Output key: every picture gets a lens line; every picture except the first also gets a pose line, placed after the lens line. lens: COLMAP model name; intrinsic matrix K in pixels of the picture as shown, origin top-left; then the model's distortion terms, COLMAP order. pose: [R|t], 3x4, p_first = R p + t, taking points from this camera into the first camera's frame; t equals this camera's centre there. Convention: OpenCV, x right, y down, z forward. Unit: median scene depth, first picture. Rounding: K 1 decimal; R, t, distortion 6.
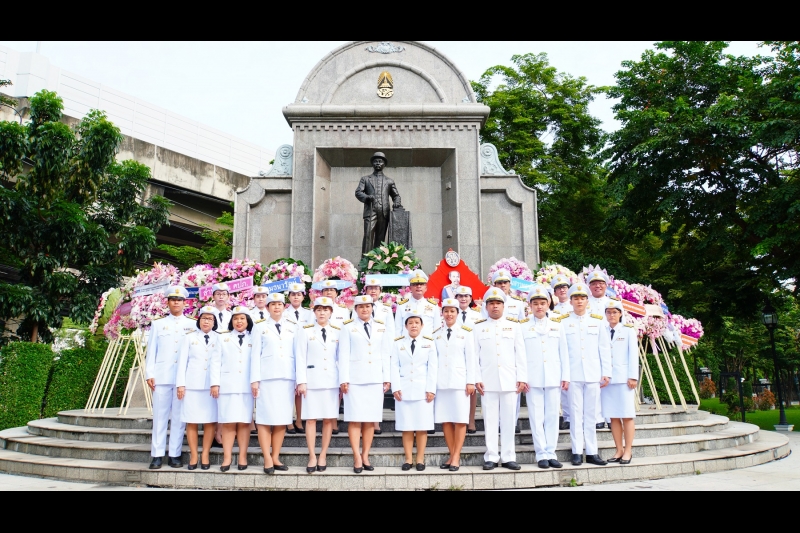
lens RADIAL K [[634.3, 0, 400.0], [0, 634.3, 266.5], [0, 0, 1]] dist [-0.006181, 0.003428]
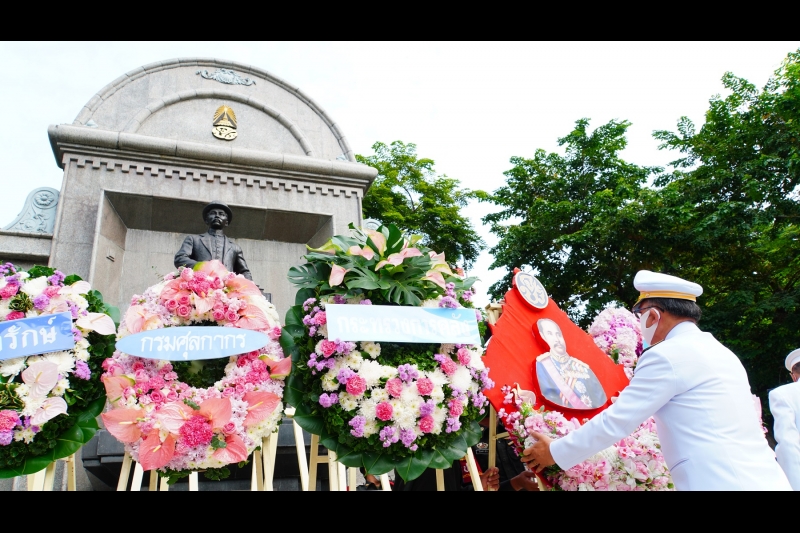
lens RADIAL K [[634.3, 0, 400.0], [0, 634.3, 266.5], [0, 0, 1]] dist [-0.006181, 0.003428]
pose [[0.939673, 0.074430, 0.333878, -0.062922], [0.015719, 0.965615, -0.259499, 0.038175], [-0.341712, 0.249092, 0.906193, 0.373344]]
